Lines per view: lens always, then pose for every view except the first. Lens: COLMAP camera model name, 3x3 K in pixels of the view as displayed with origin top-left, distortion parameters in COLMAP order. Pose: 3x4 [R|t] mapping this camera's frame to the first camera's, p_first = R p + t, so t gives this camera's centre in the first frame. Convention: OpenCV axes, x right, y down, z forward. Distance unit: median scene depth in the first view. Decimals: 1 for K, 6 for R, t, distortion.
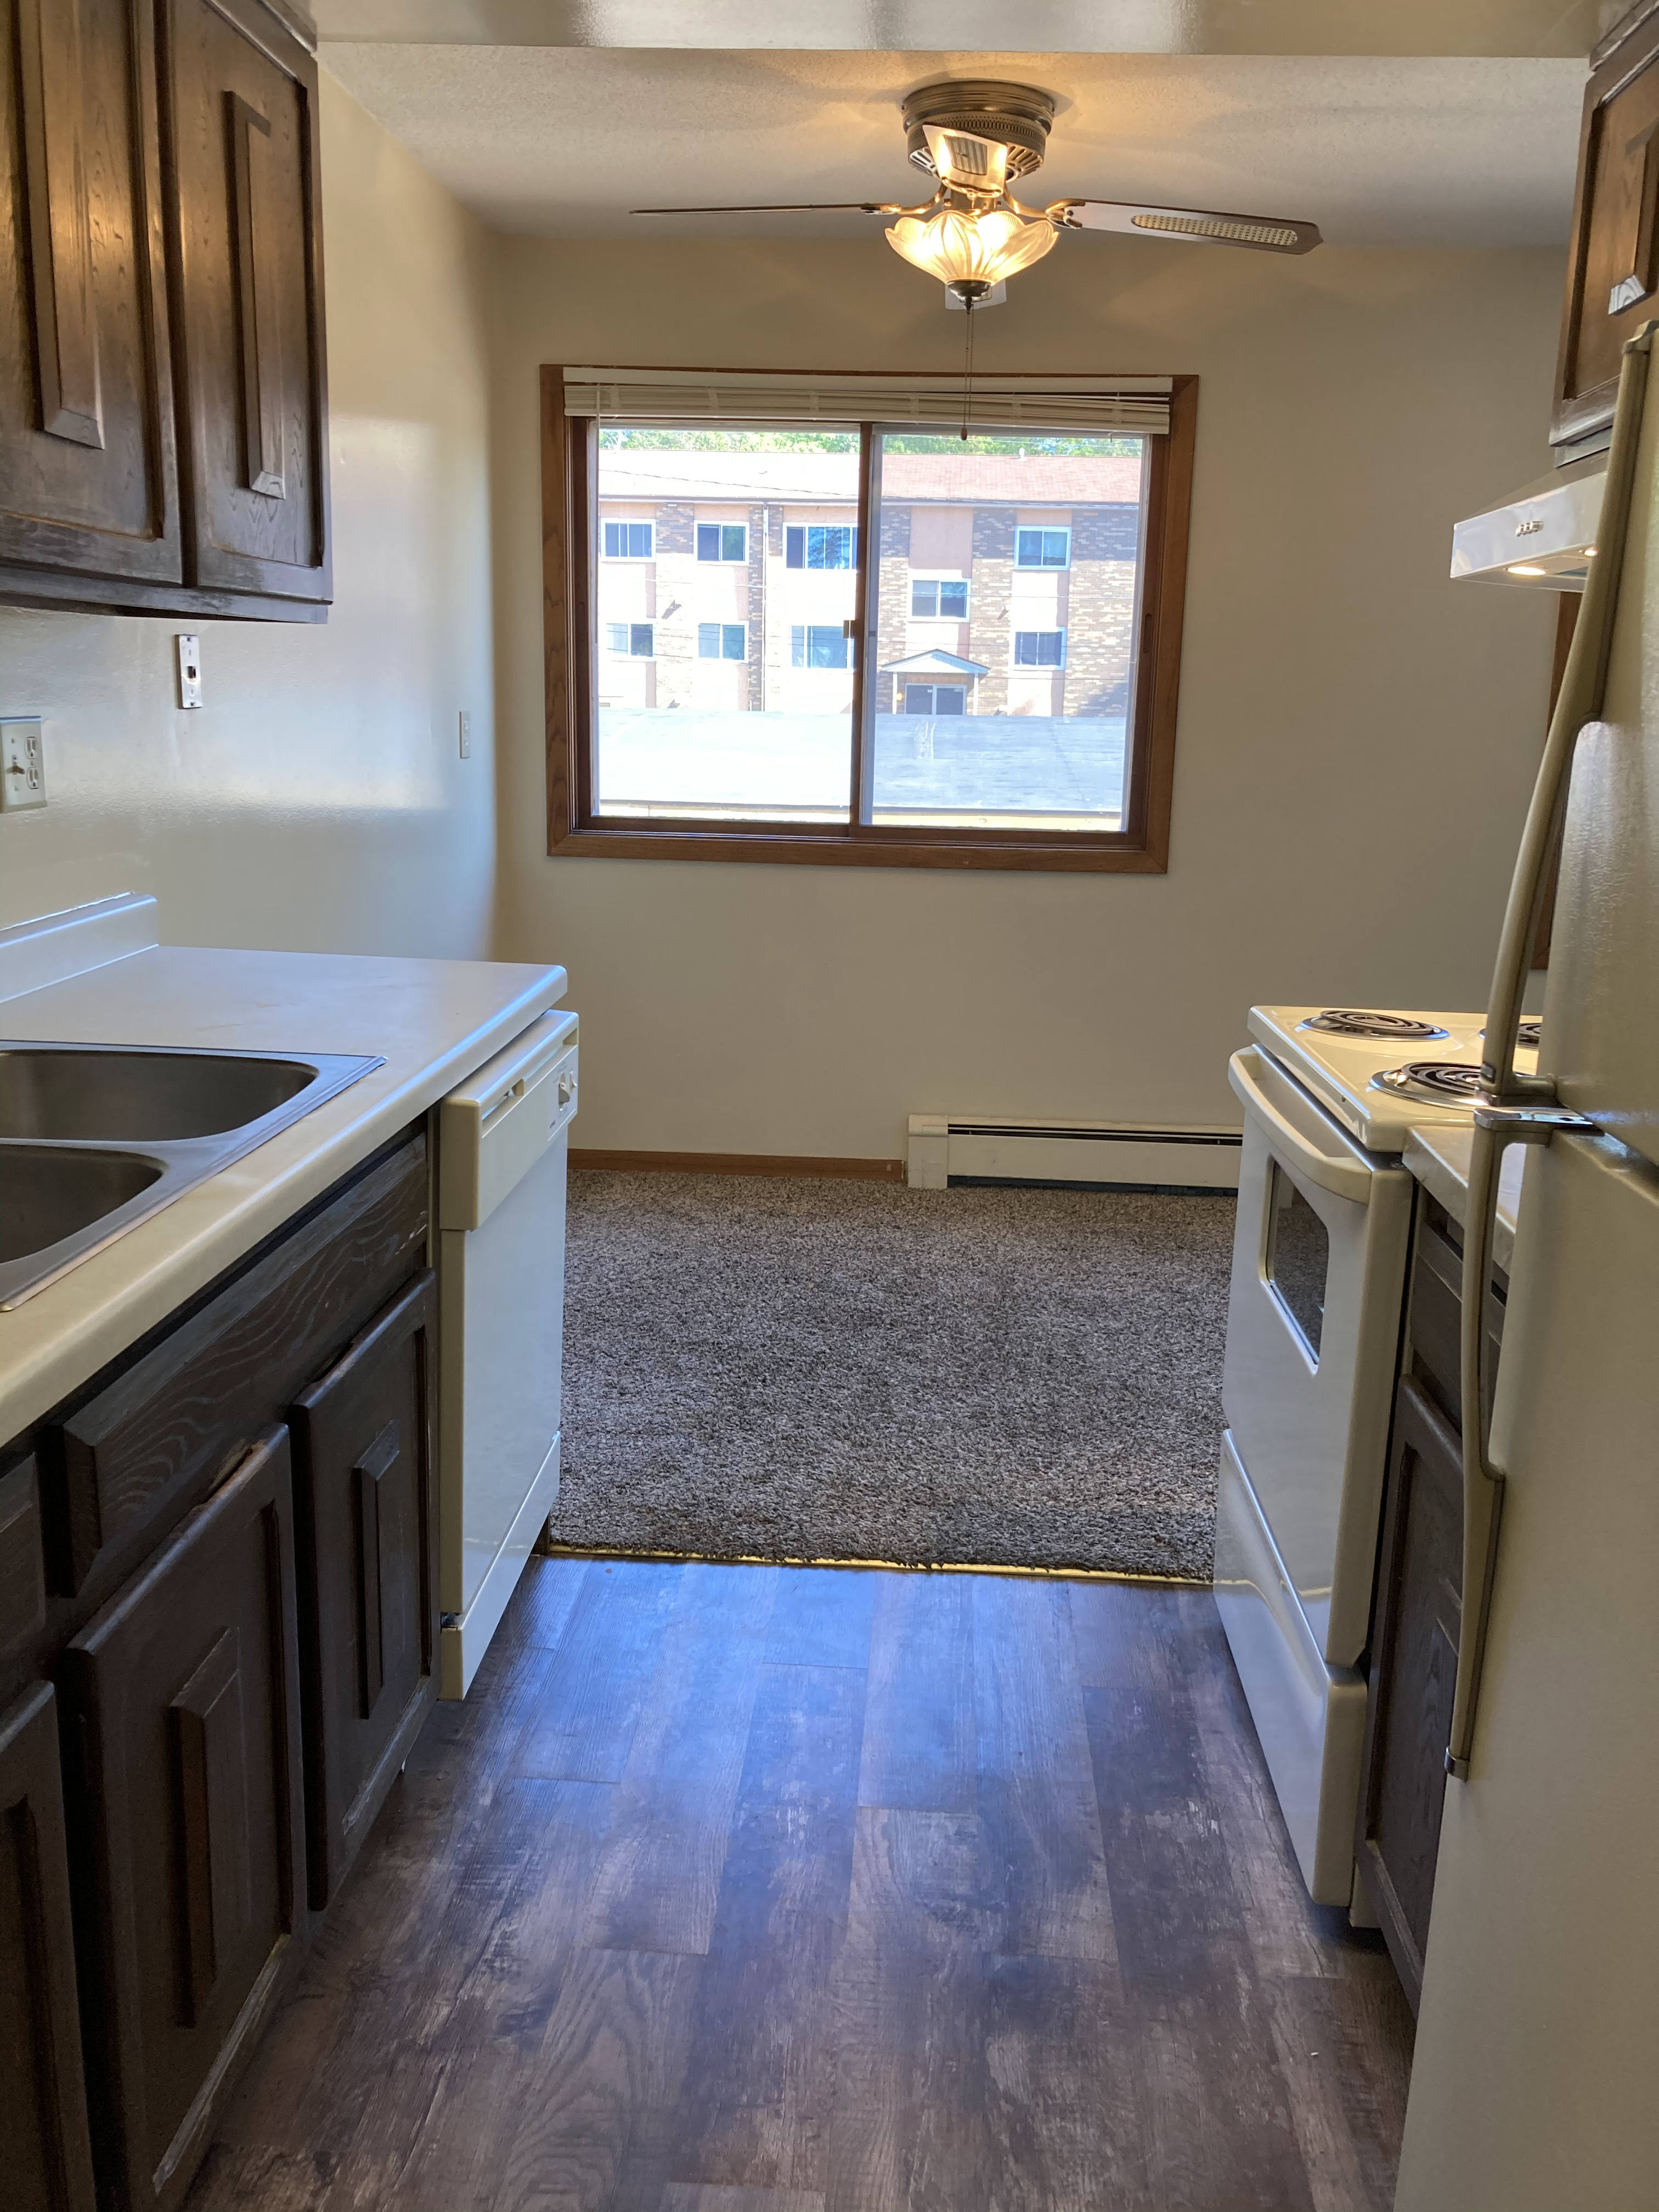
lens RADIAL K [[1831.0, 0, 845.6], [0, 1831.0, 1069.3], [0, 0, 1]] dist [0.011012, 0.008251]
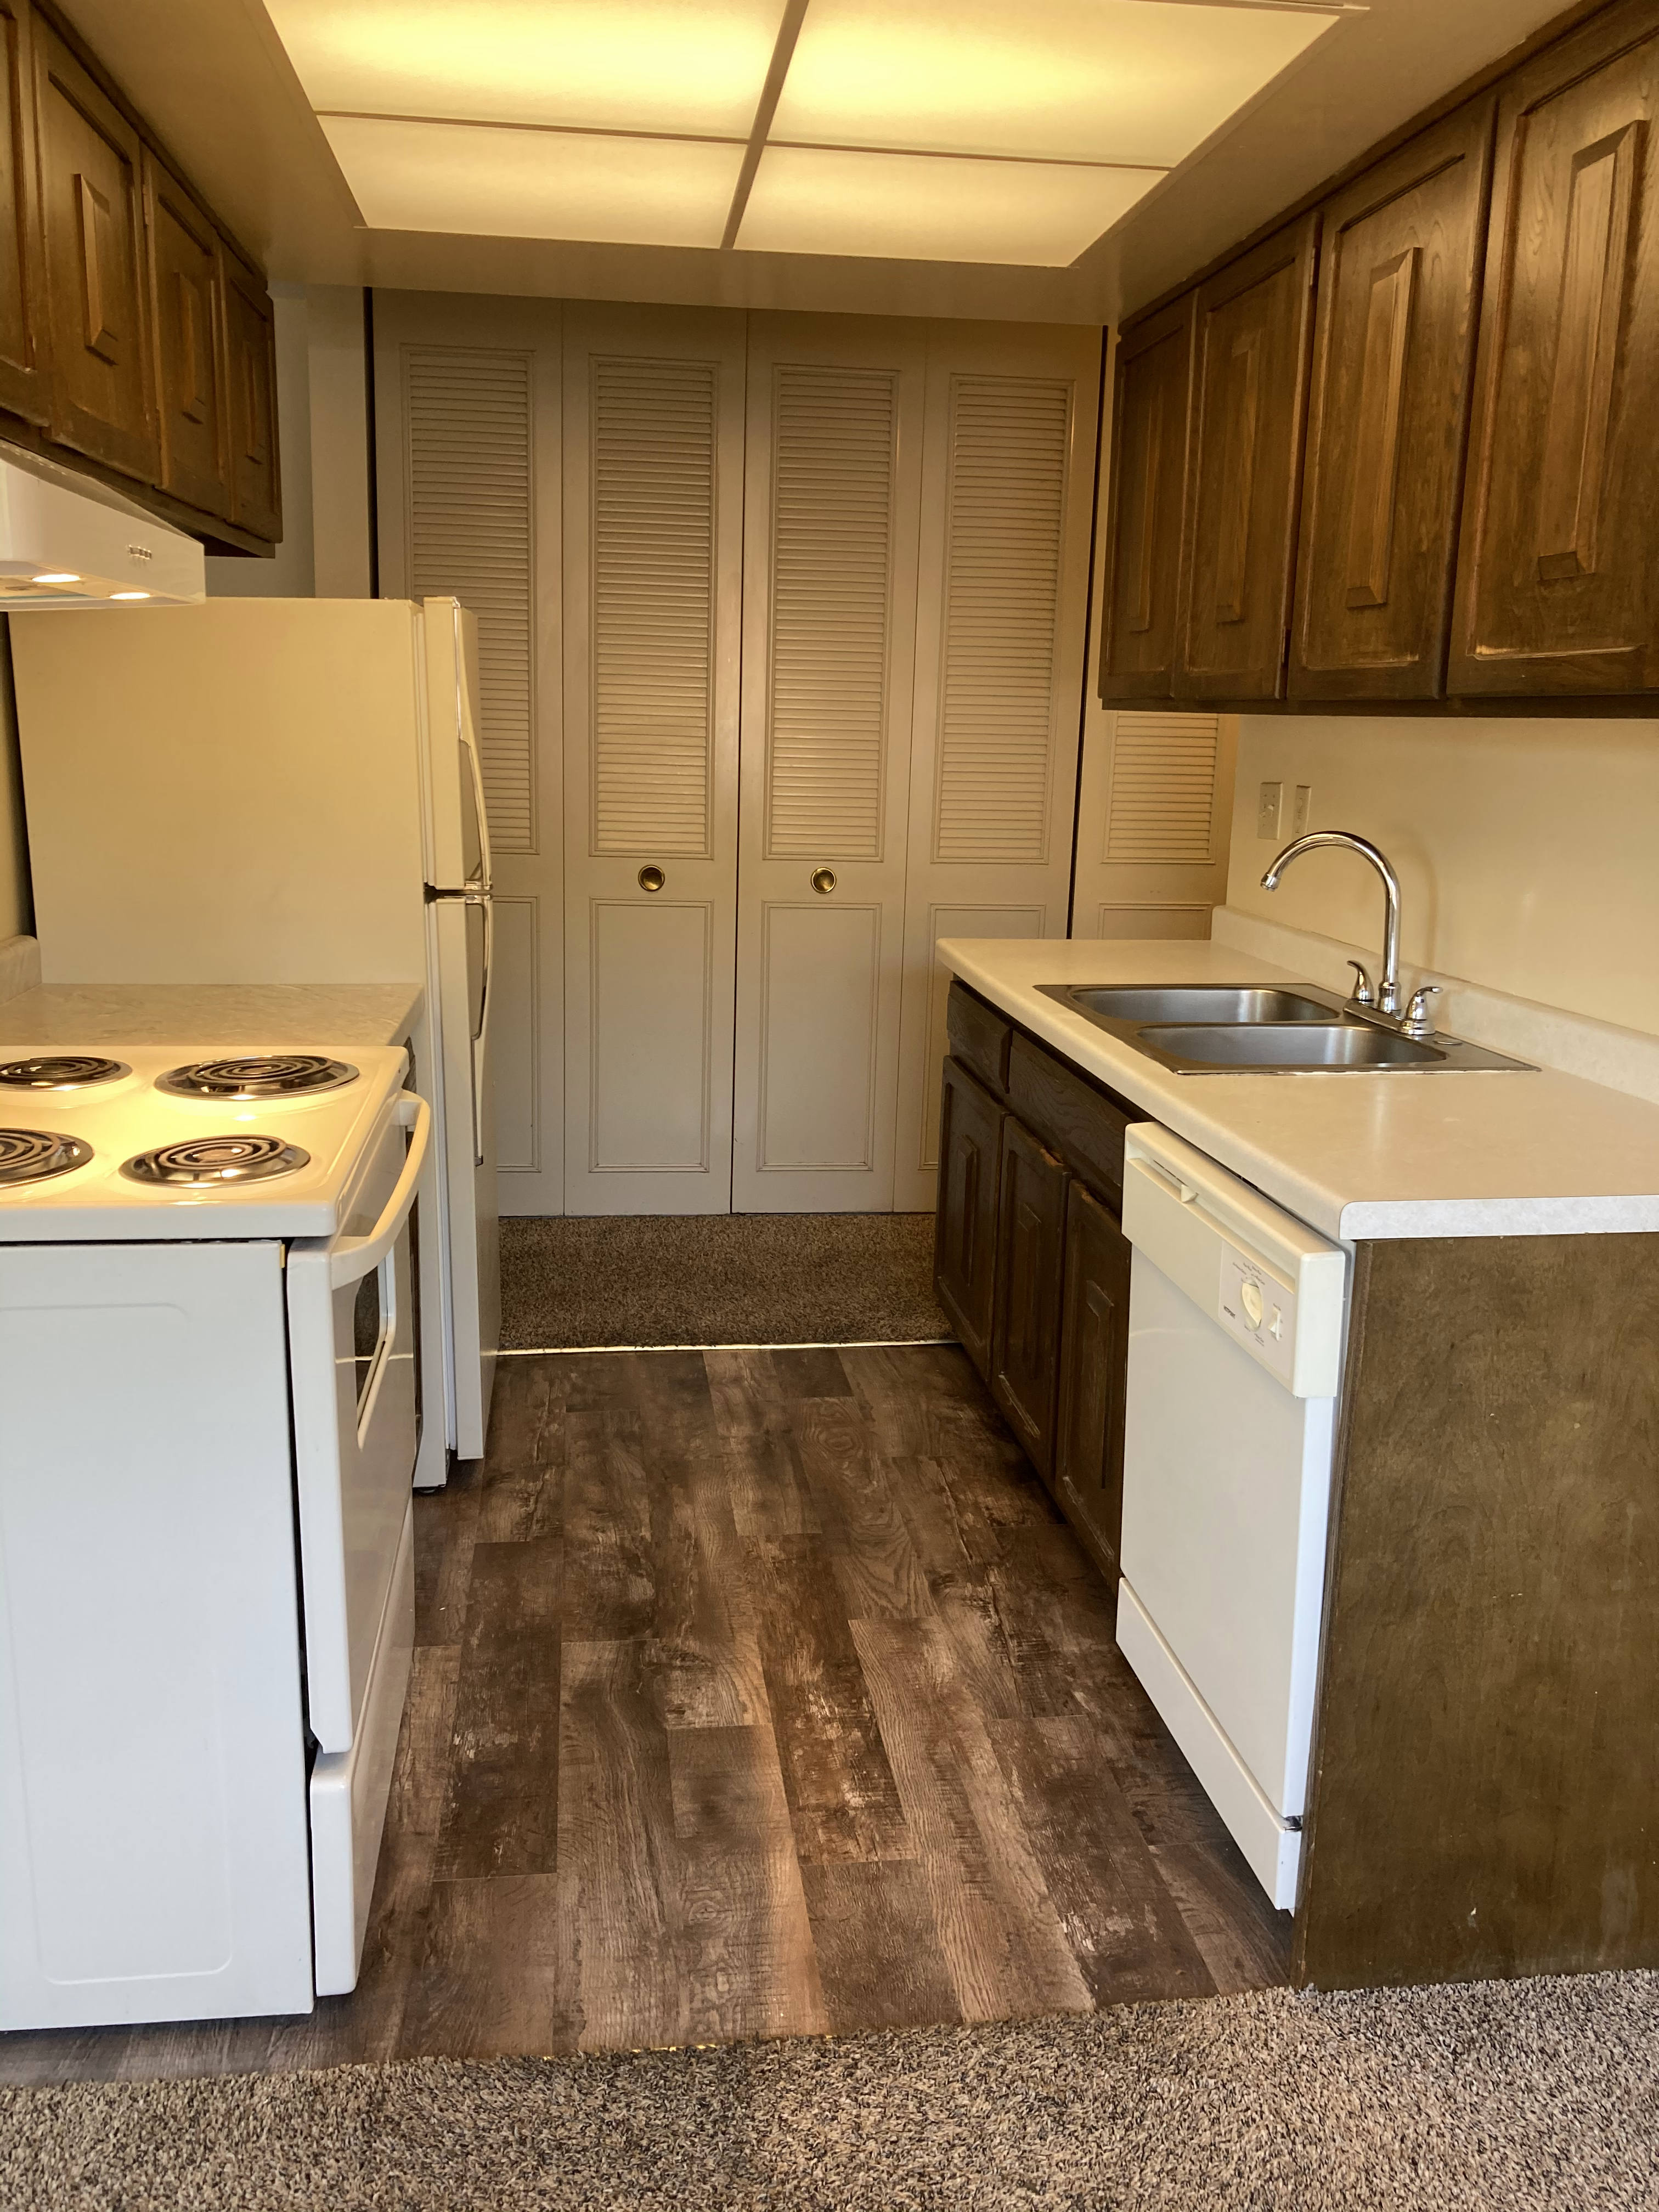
lens RADIAL K [[1795.5, 0, 801.1], [0, 1795.5, 1069.2], [0, 0, 1]] dist [0.060442, -0.094144]
pose [[-0.983873, -0.016216, -0.178131, 0.213312], [-0.085401, 0.917626, 0.388162, -0.449047], [0.157163, 0.397115, -0.904212, 2.023799]]
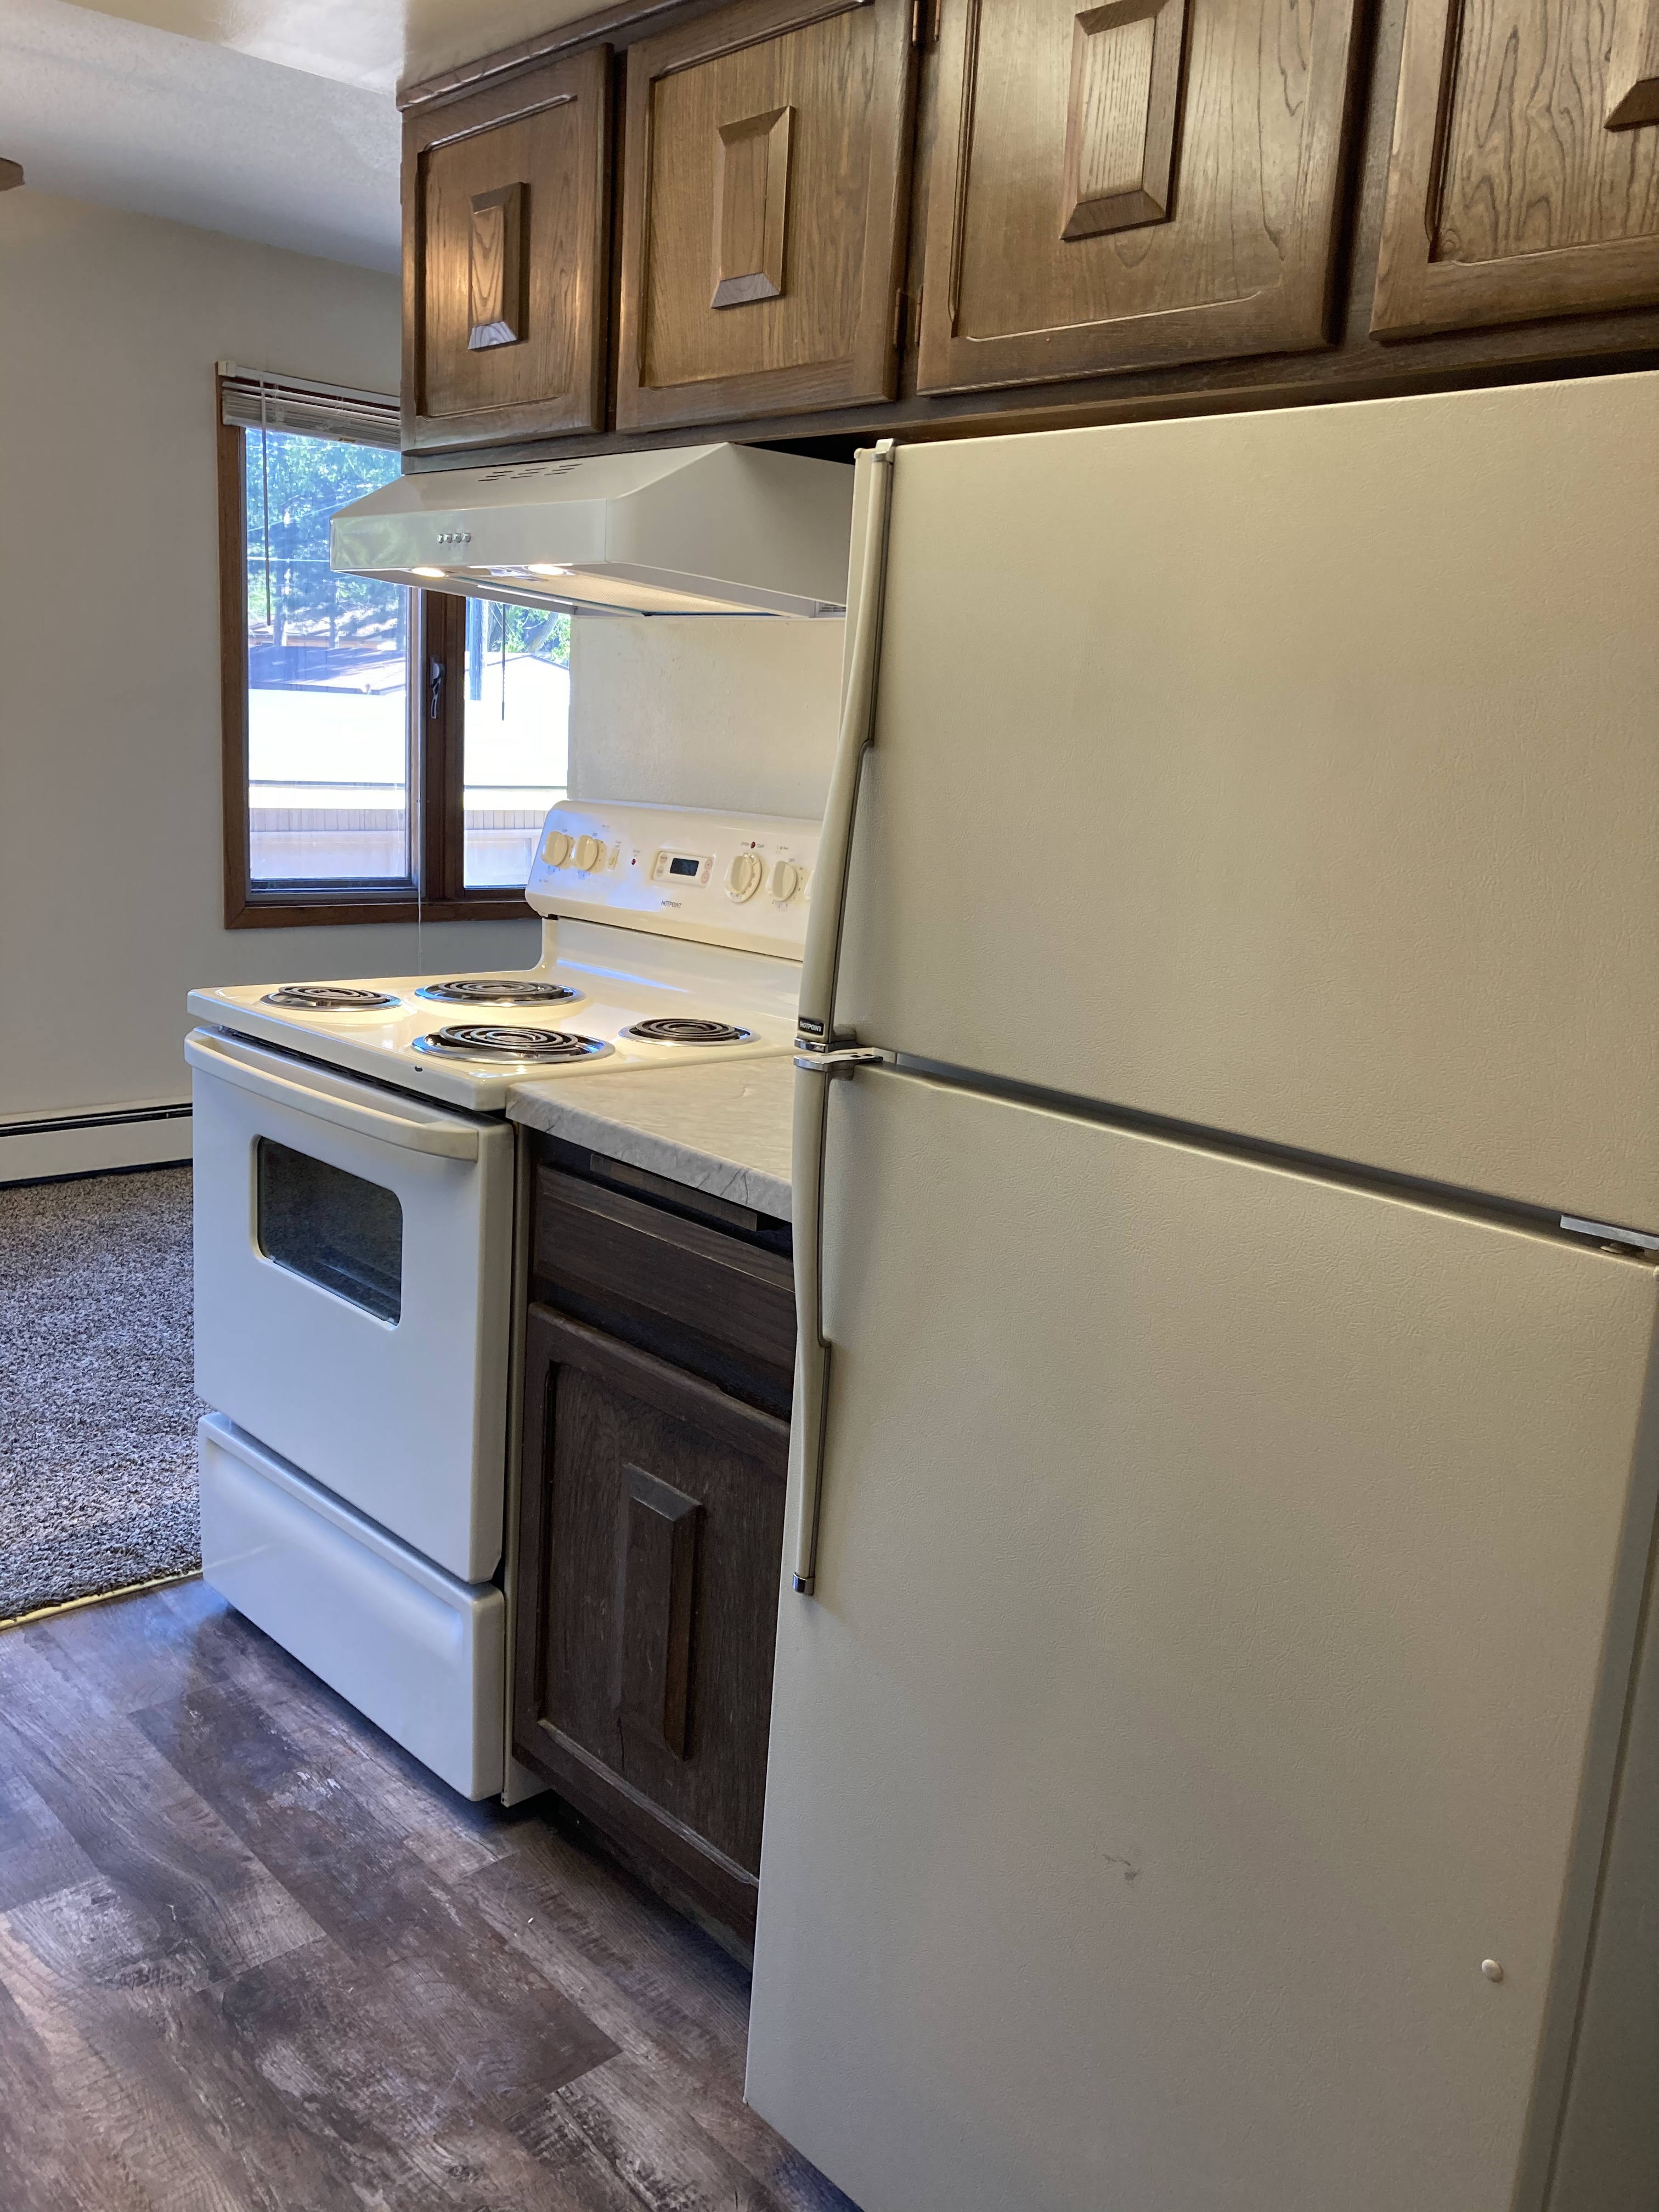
lens RADIAL K [[1812.9, 0, 850.4], [0, 1812.9, 1103.4], [0, 0, 1]] dist [0.038524, -0.043230]
pose [[0.690967, -0.138674, 0.709460, -0.294676], [0.104760, 0.990276, 0.091534, -0.032321], [-0.715255, 0.011076, 0.698776, 0.075978]]
